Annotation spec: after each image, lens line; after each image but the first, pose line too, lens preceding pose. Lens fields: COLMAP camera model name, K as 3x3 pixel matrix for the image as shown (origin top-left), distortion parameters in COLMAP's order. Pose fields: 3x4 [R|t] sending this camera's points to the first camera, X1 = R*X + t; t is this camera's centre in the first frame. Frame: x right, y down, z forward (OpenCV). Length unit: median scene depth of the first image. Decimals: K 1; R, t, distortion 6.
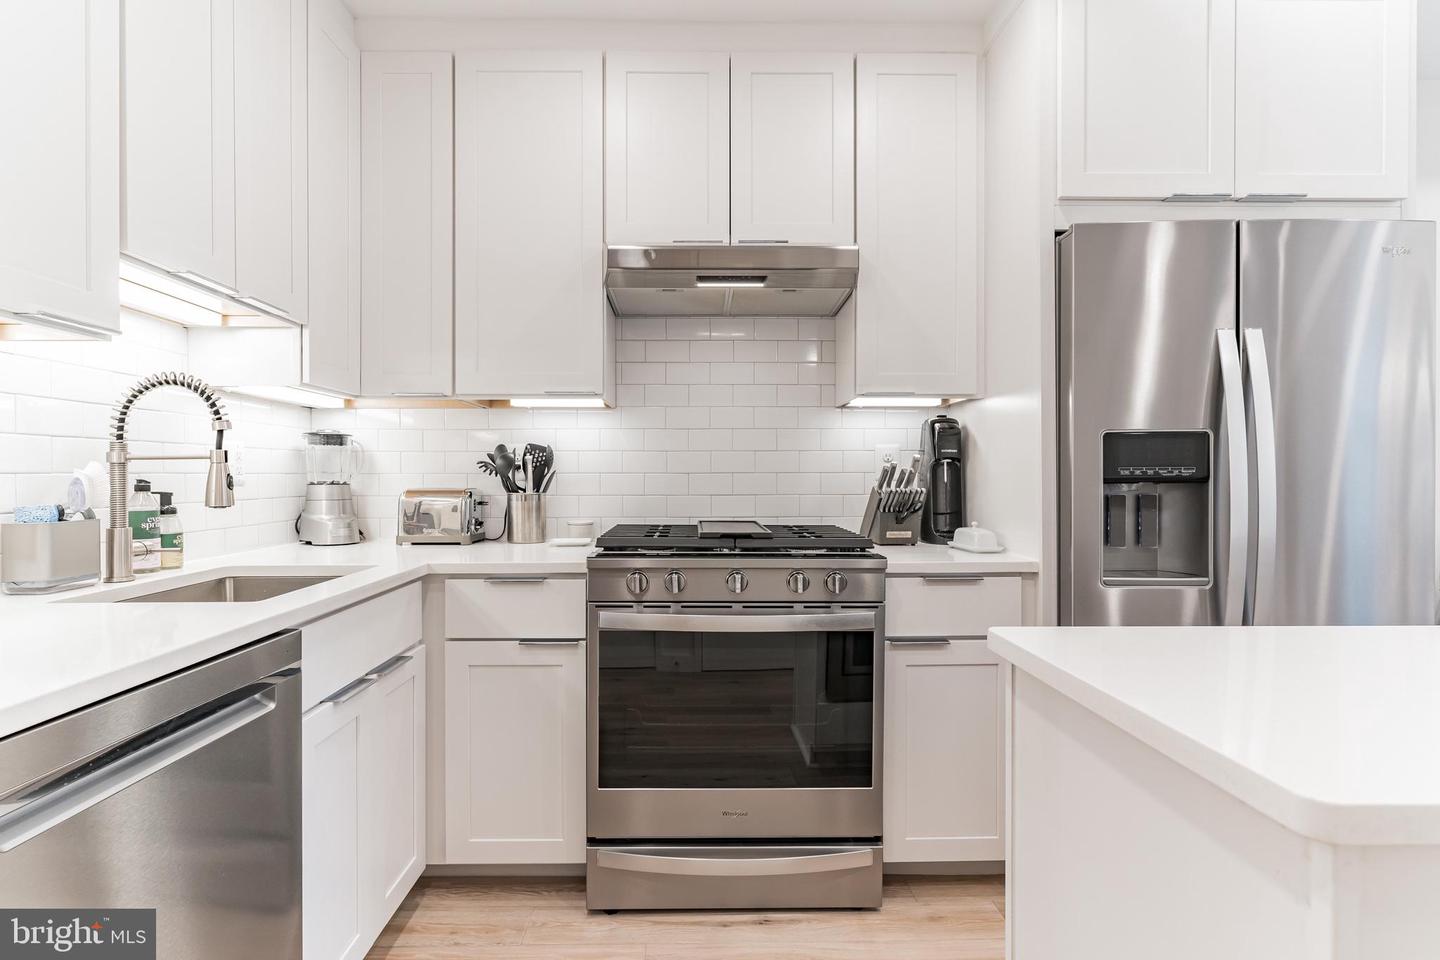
lens RADIAL K [[743.1, 0, 720.0], [0, 743.1, 480.0], [0, 0, 1]] dist [-0.002927, -0.000788]
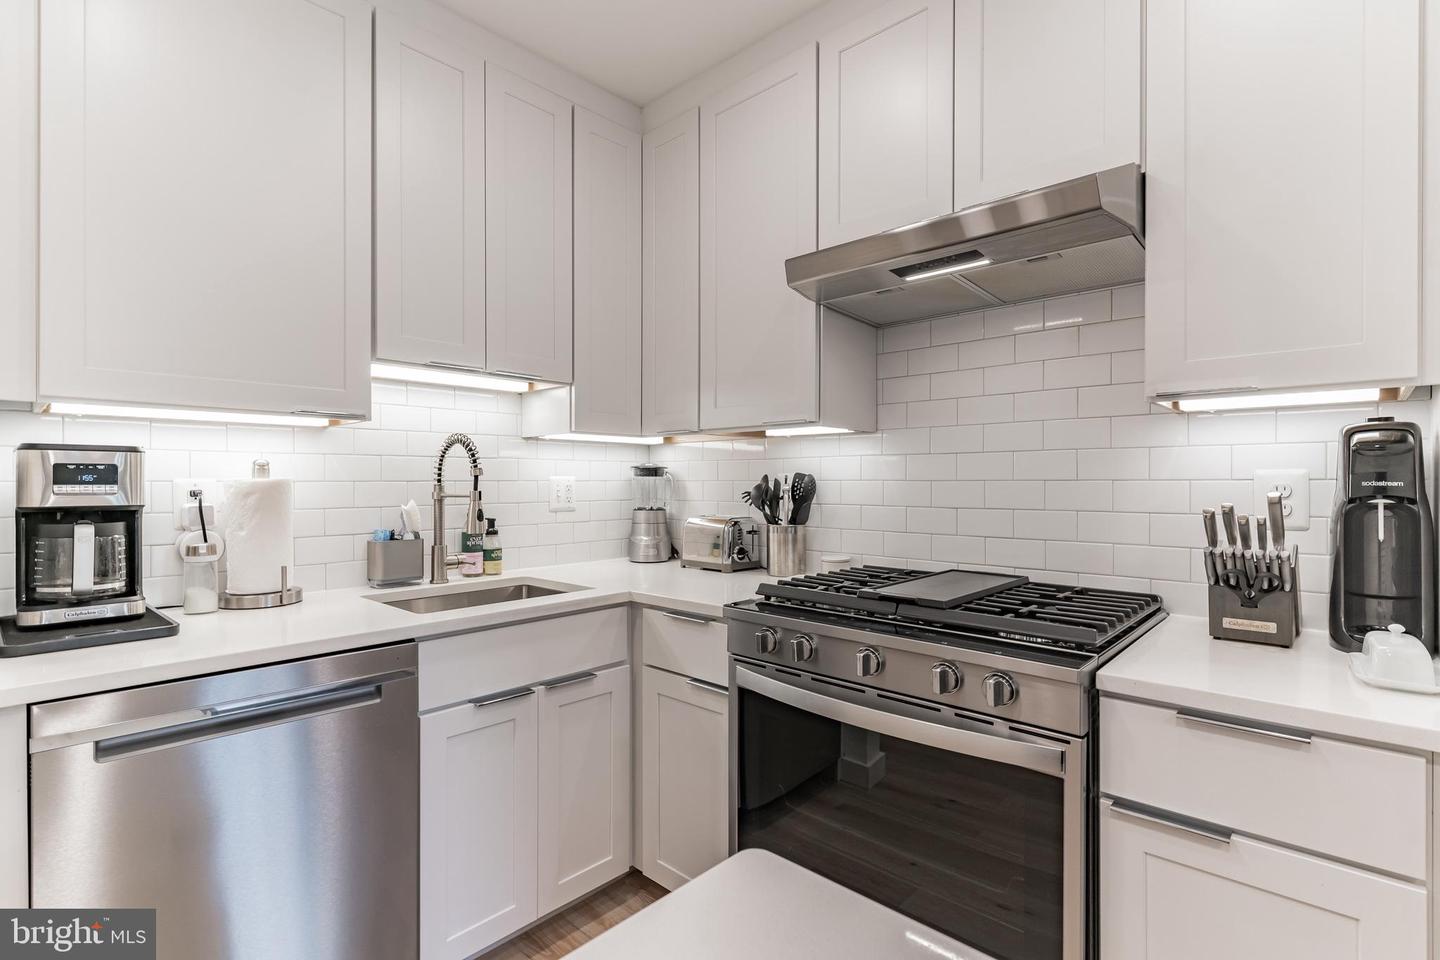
lens RADIAL K [[700.1, 0, 678.5], [0, 700.1, 484.8], [0, 0, 1]] dist [0.004583, 0.000035]
pose [[0.693210, 0.003459, -0.720727, 0.335101], [-0.003869, 0.999992, 0.001079, -0.038455], [0.720725, 0.002040, 0.693218, 0.286491]]
